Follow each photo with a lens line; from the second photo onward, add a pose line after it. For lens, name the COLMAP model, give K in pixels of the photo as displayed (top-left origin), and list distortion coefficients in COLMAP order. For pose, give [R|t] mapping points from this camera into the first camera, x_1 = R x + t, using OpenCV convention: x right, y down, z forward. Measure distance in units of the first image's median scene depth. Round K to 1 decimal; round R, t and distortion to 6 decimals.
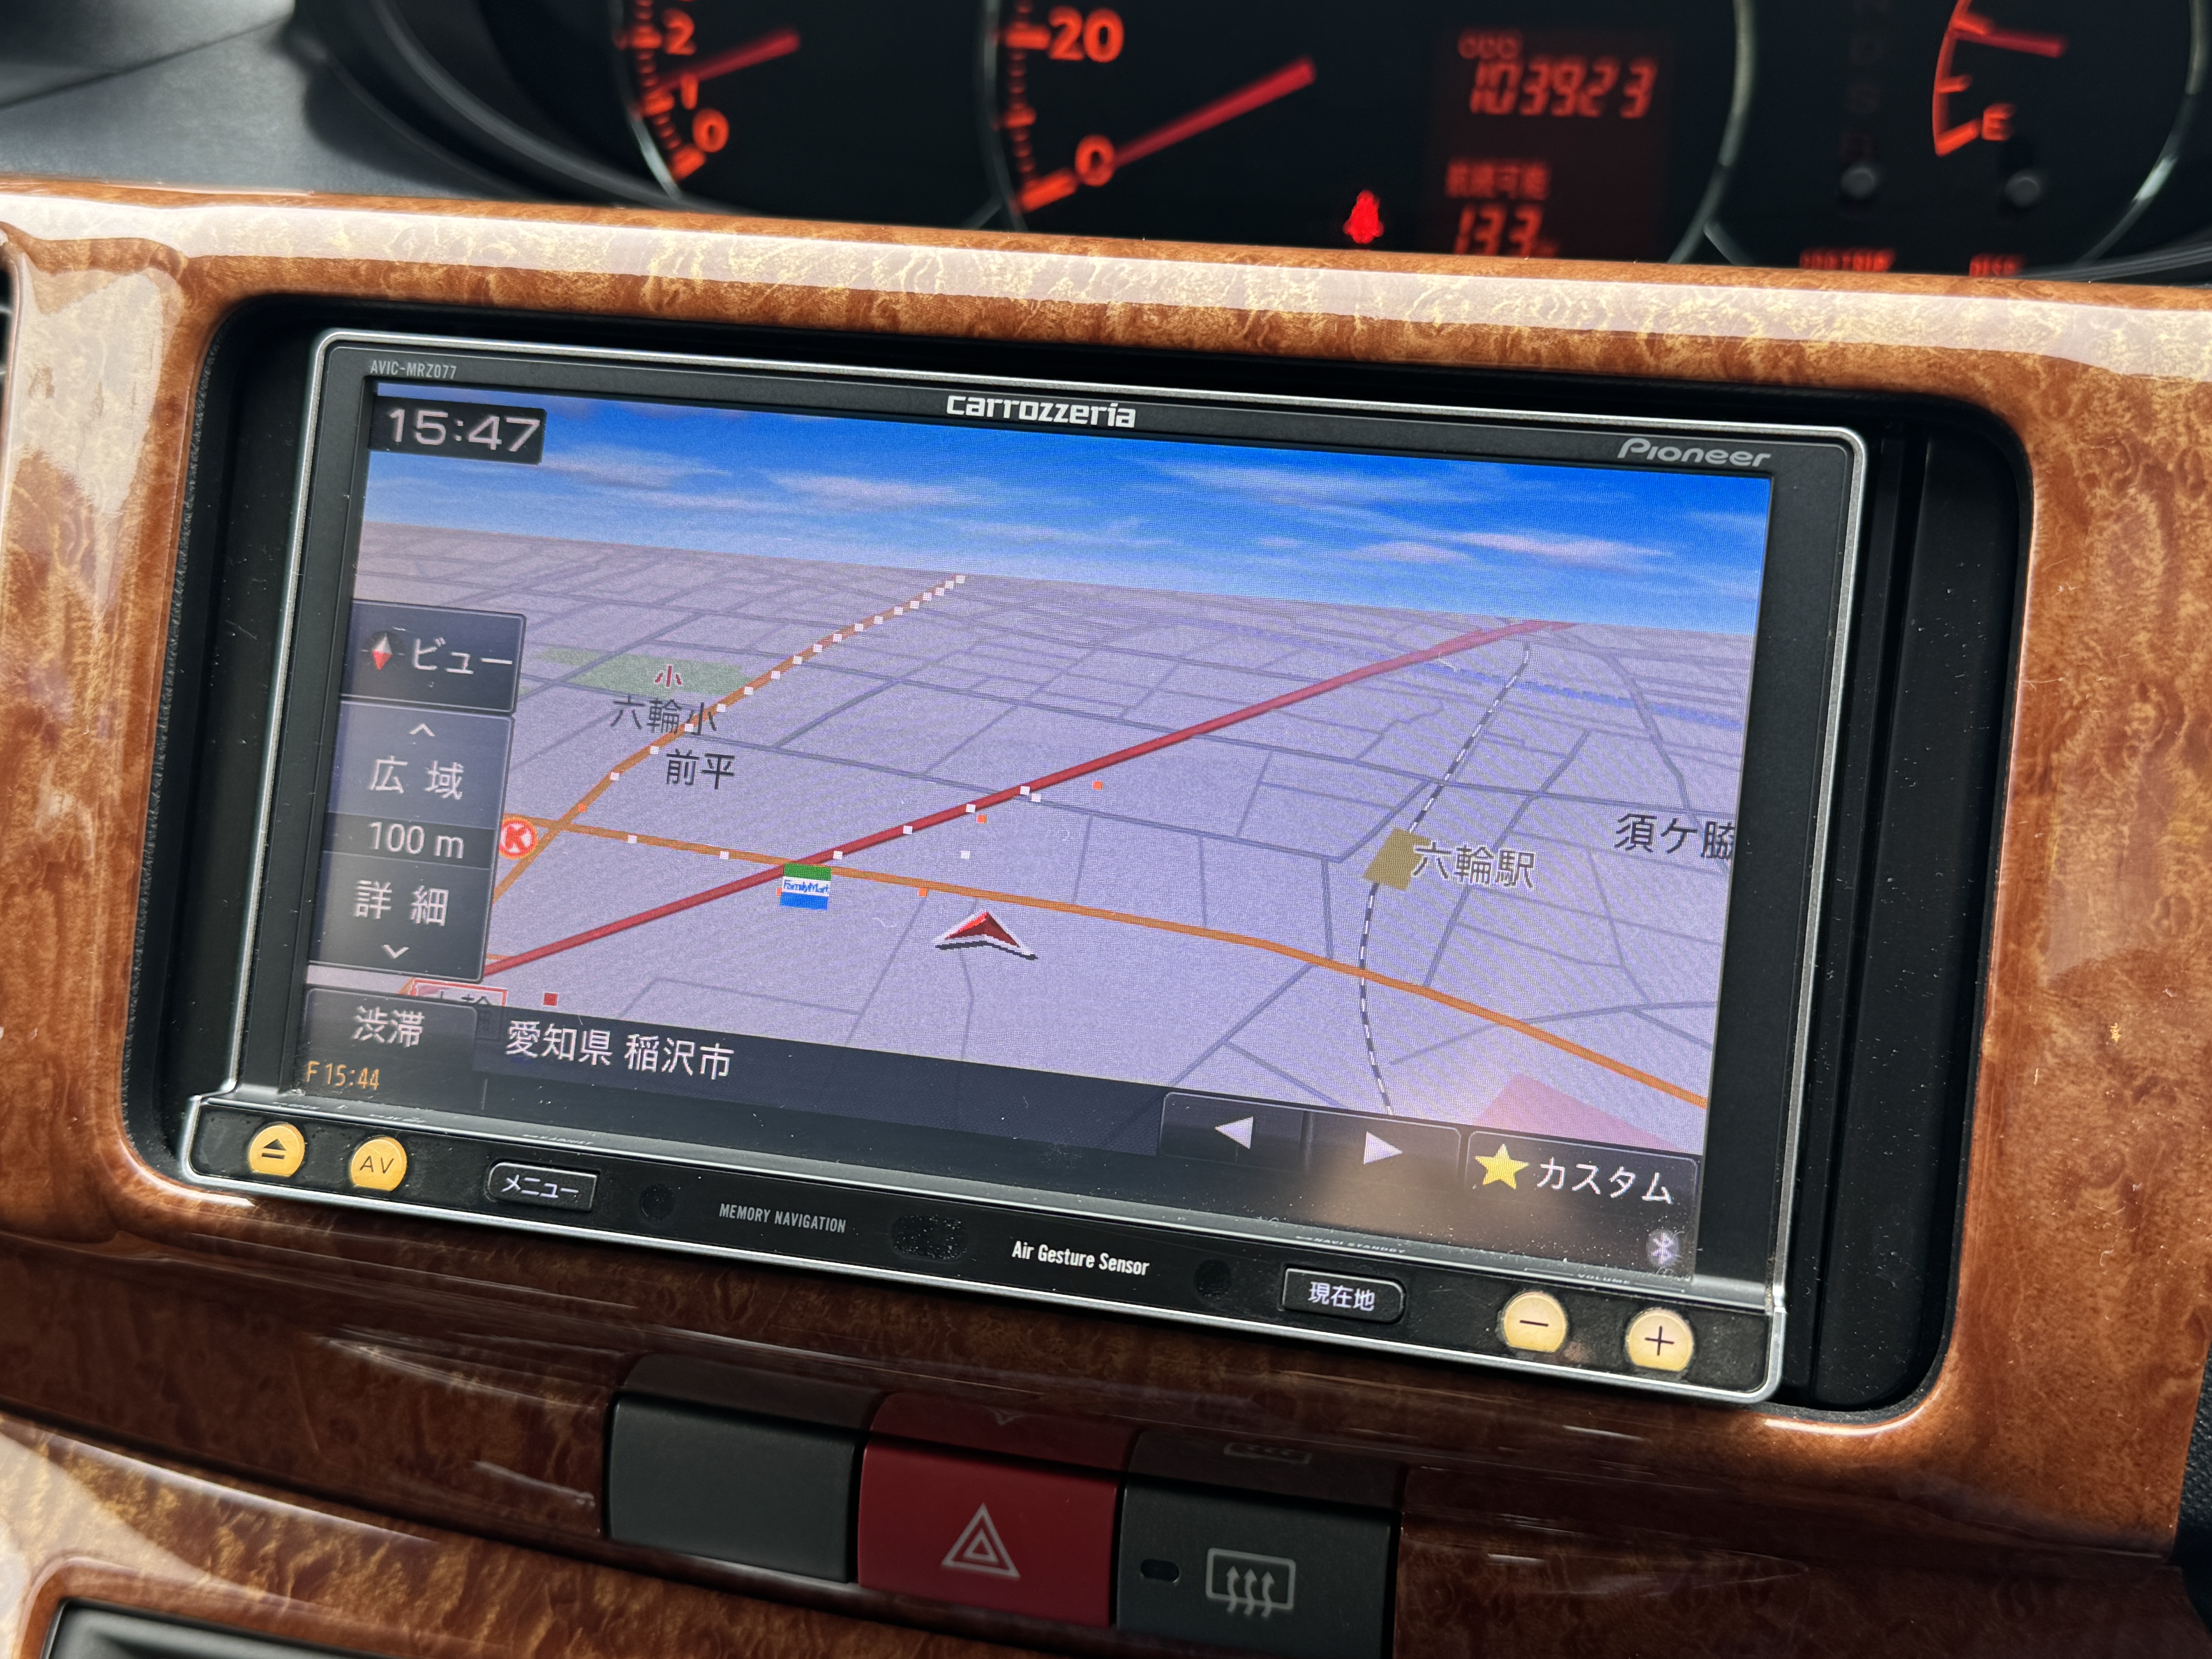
lens RADIAL K [[2751.0, 0, 1122.2], [0, 2751.0, 827.6], [0, 0, 1]] dist [0.225101, -0.784884]
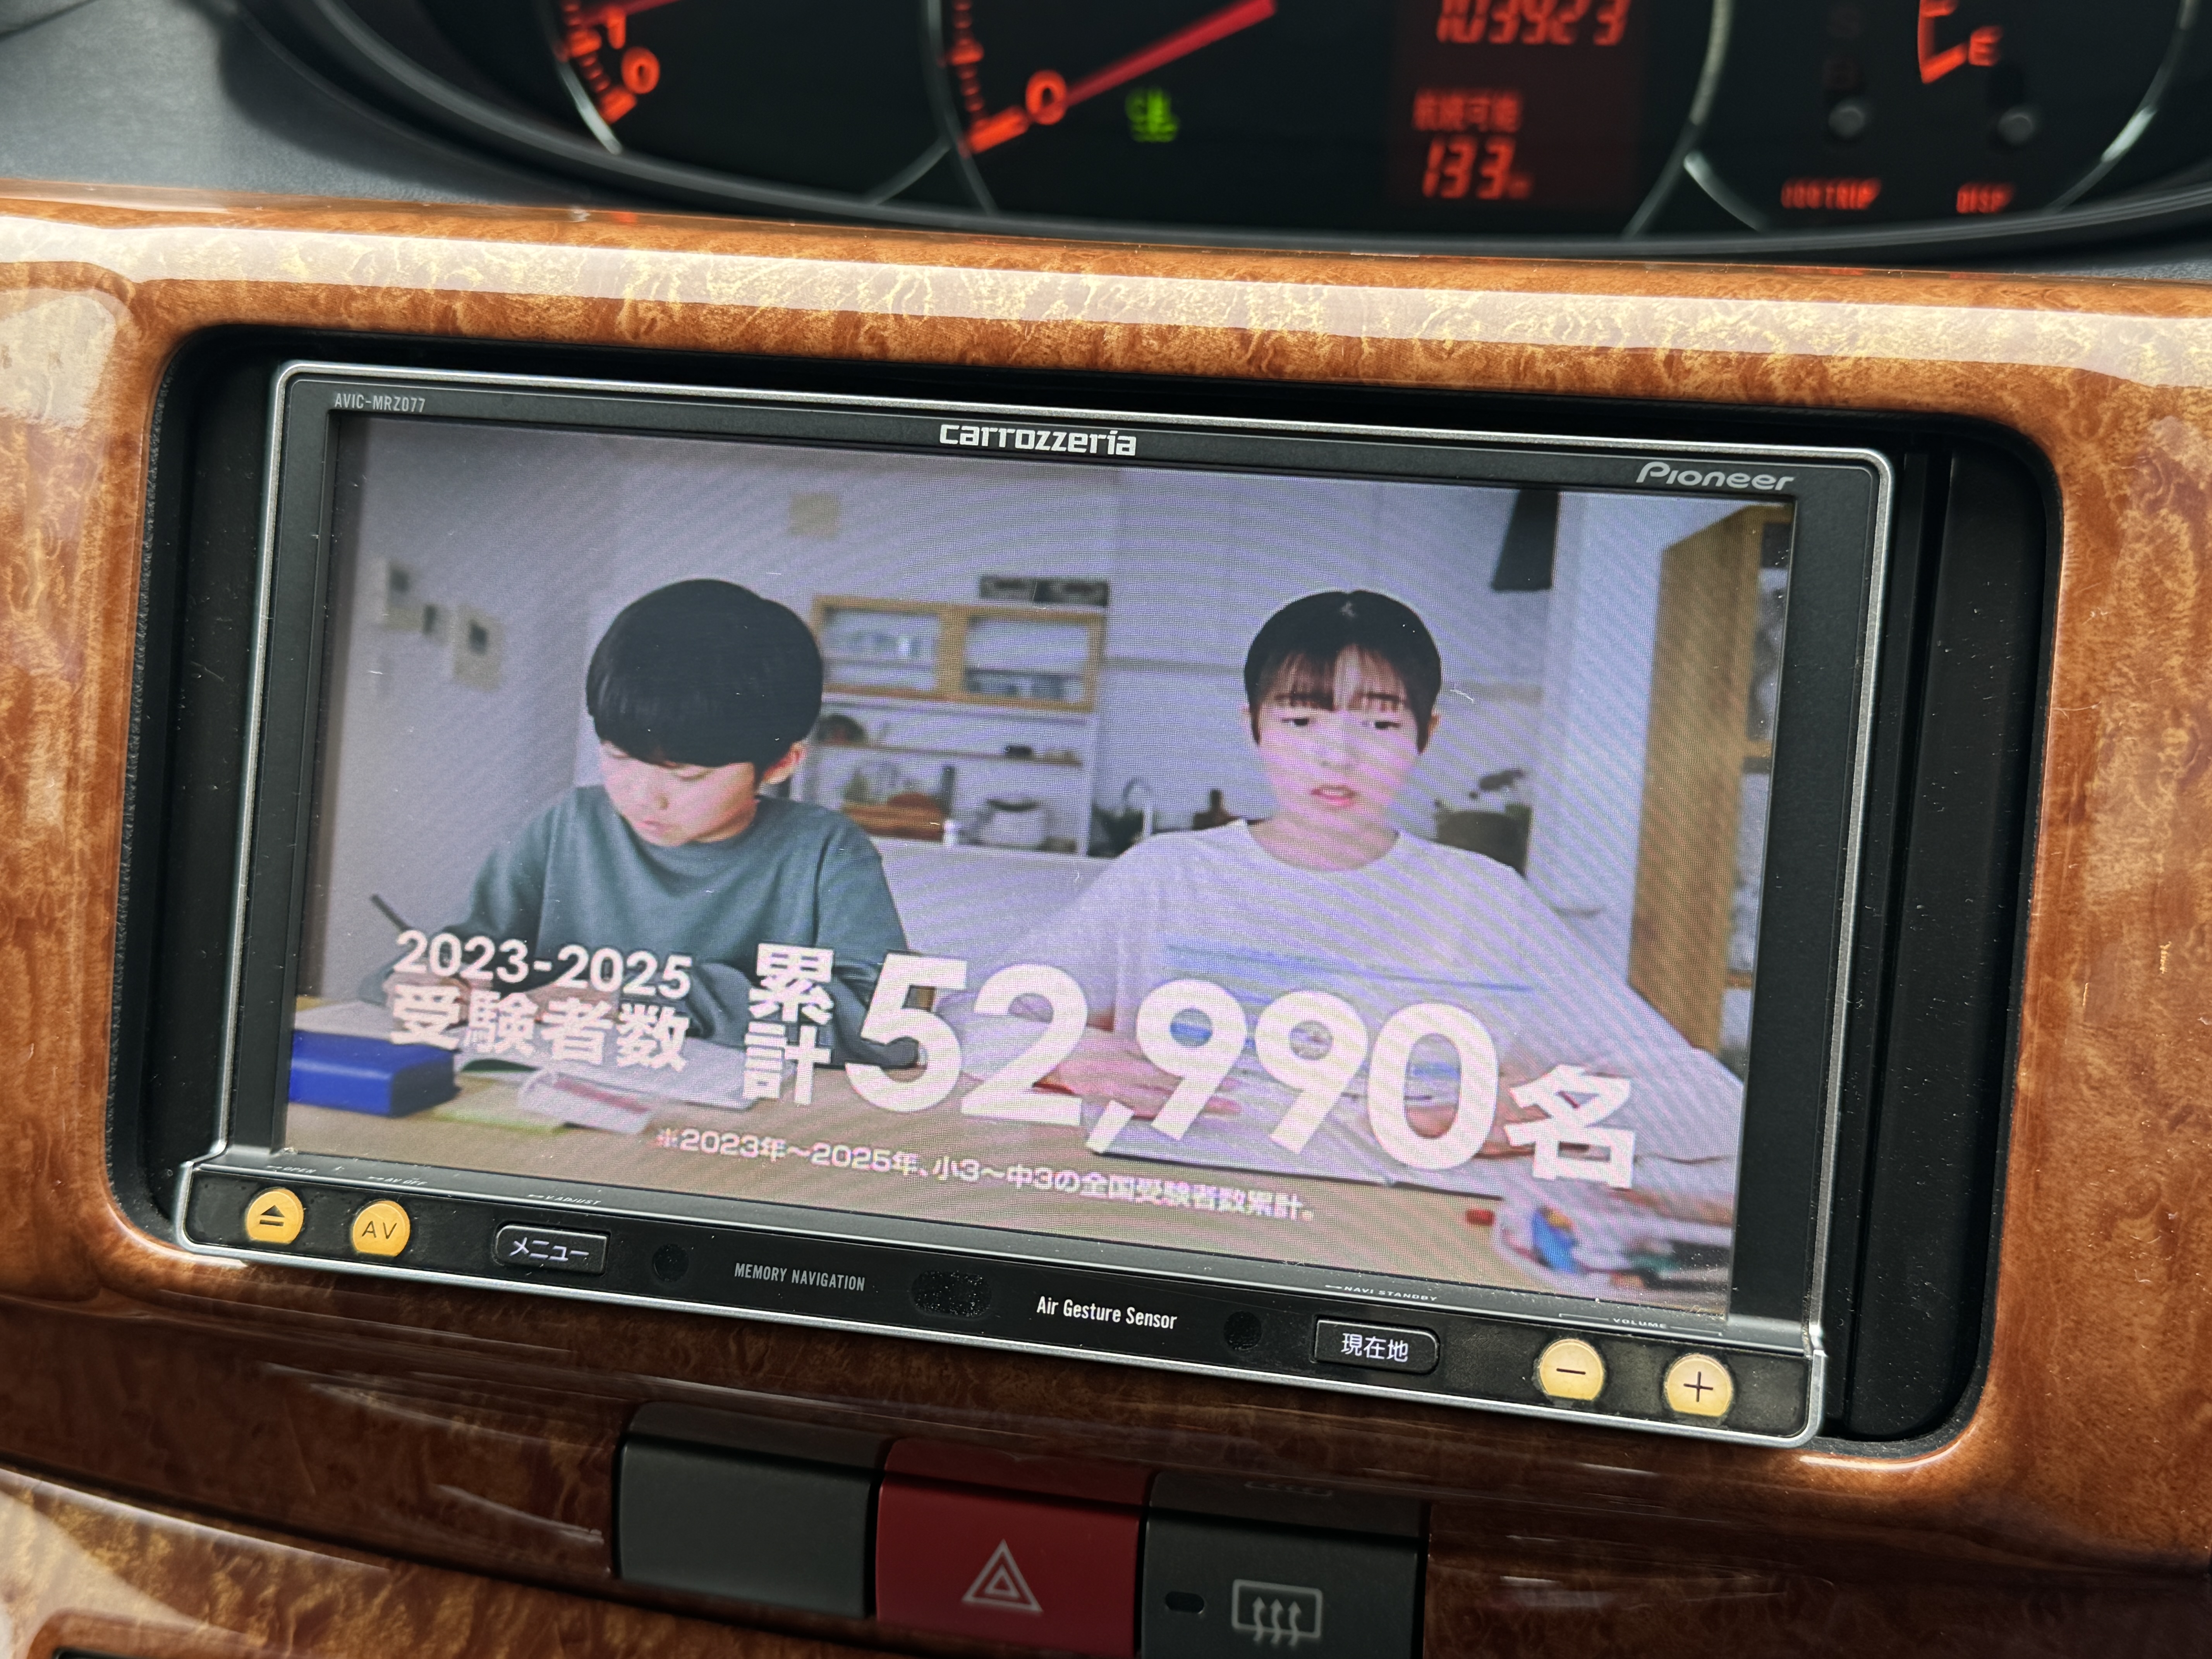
lens RADIAL K [[2860.5, 0, 1081.4], [0, 2860.5, 803.0], [0, 0, 1]] dist [0.209292, -0.719022]
pose [[0.999356, -0.027911, 0.022547, -0.039214], [0.026599, 0.998046, 0.056539, -0.077701], [-0.024081, -0.055903, 0.998146, -0.010793]]
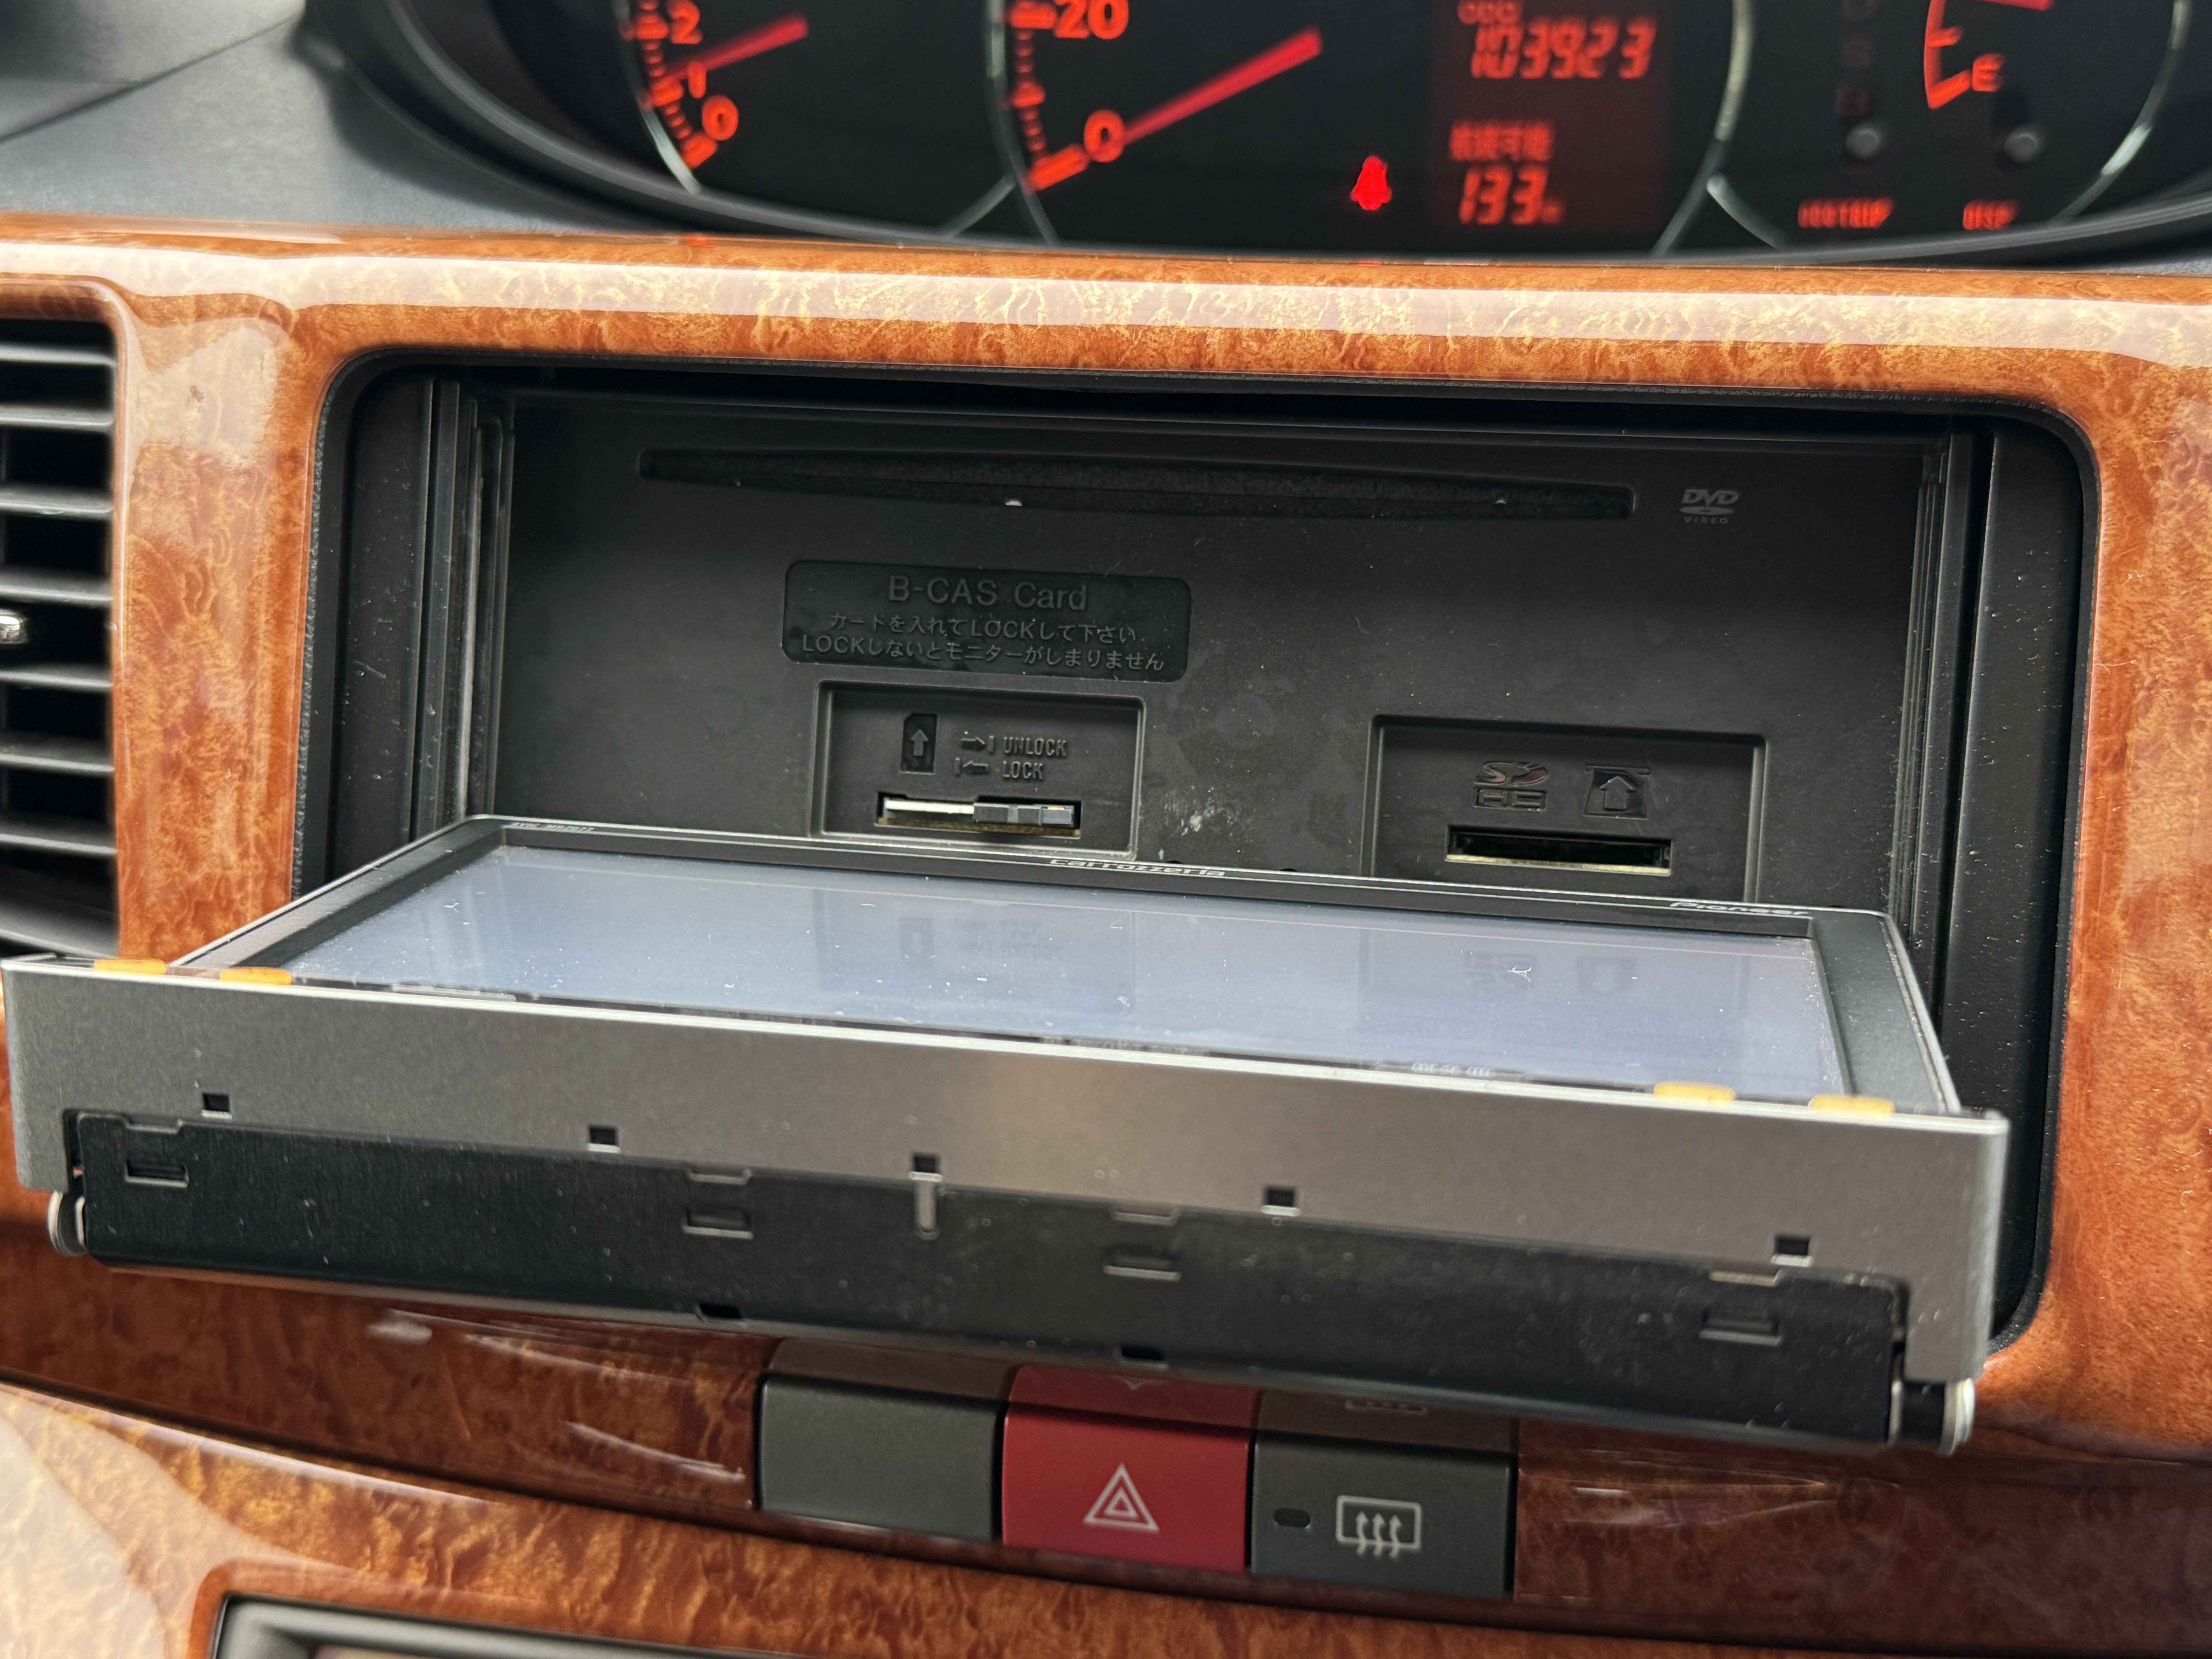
lens RADIAL K [[2779.3, 0, 1072.8], [0, 2779.3, 839.4], [0, 0, 1]] dist [0.217519, -0.724390]
pose [[0.998549, -0.044940, 0.029678, -0.092420], [0.043394, 0.997763, 0.050846, -0.051954], [-0.031897, -0.049485, 0.998265, -0.059444]]
